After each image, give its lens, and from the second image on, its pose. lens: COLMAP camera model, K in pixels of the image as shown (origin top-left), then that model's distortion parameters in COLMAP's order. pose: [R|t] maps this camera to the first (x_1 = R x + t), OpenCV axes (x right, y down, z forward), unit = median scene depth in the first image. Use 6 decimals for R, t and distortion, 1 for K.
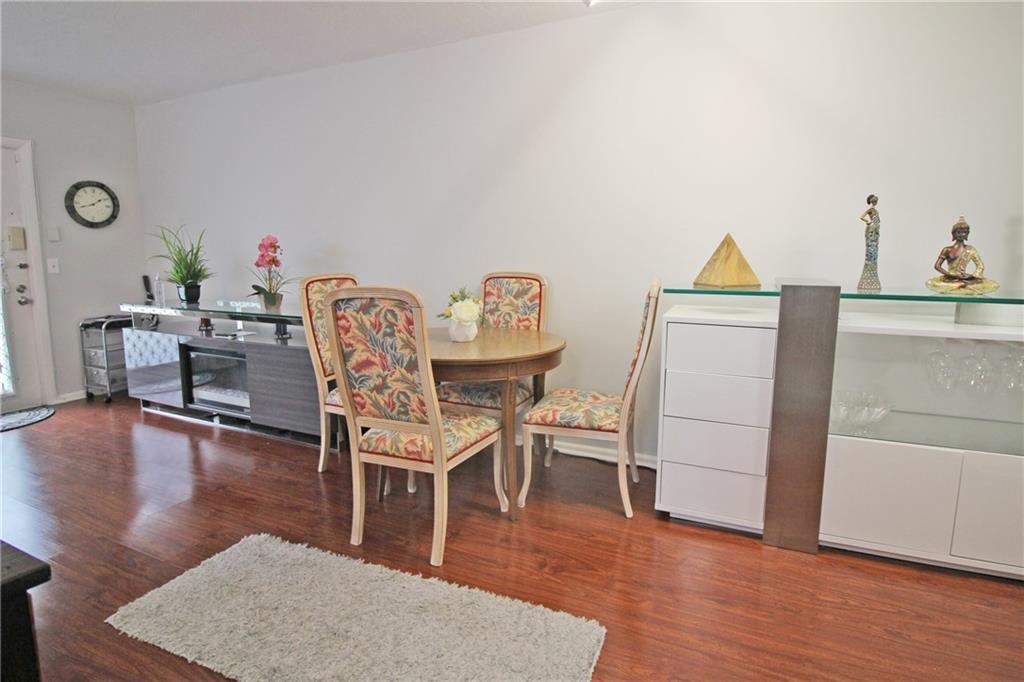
lens RADIAL K [[546.6, 0, 518.2], [0, 546.6, 332.3], [0, 0, 1]] dist [0.004331, -0.009077]
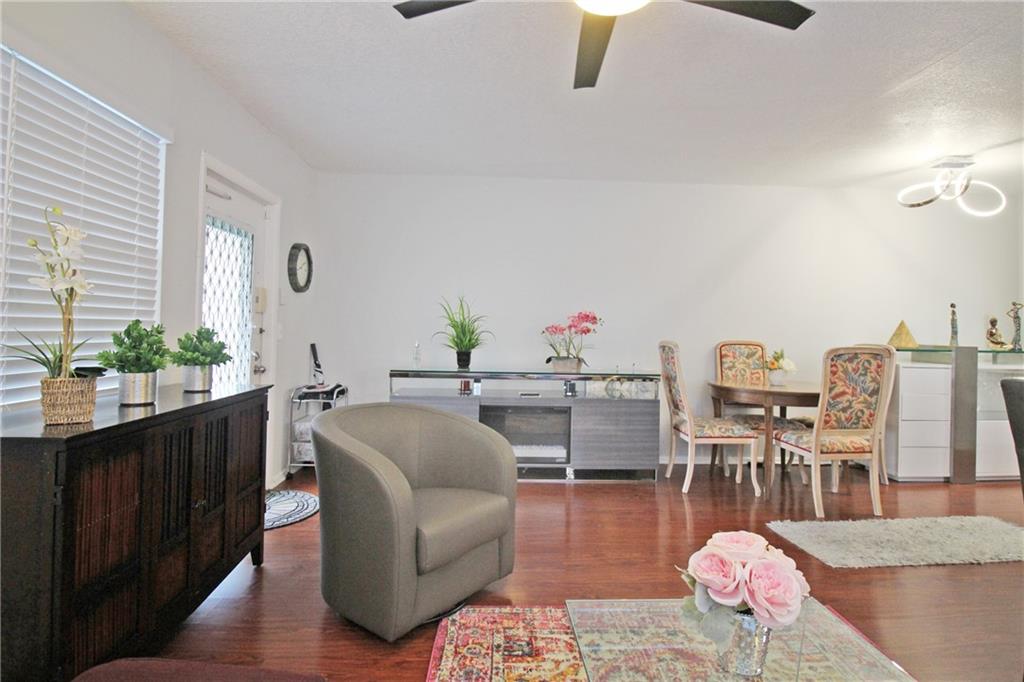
lens RADIAL K [[546.6, 0, 512.3], [0, 546.6, 314.9], [0, 0, 1]] dist [0.004331, -0.009077]
pose [[0.880215, 0.028566, 0.473714, -1.884488], [0.051911, 0.986402, -0.155939, 0.027347], [-0.471727, 0.161850, 0.866763, 0.005077]]
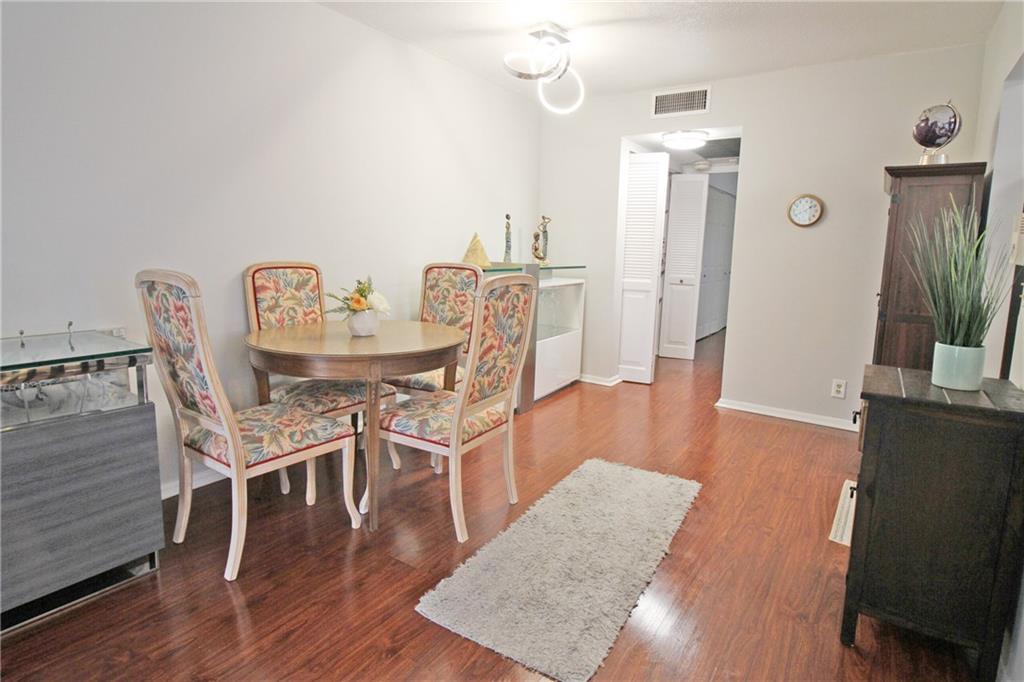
lens RADIAL K [[546.6, 0, 521.2], [0, 546.6, 321.6], [0, 0, 1]] dist [0.004331, -0.009077]
pose [[0.134294, -0.130335, 0.982333, -1.266823], [0.118805, 0.986280, 0.114617, -0.106156], [-0.983794, 0.101313, 0.147936, 0.757994]]
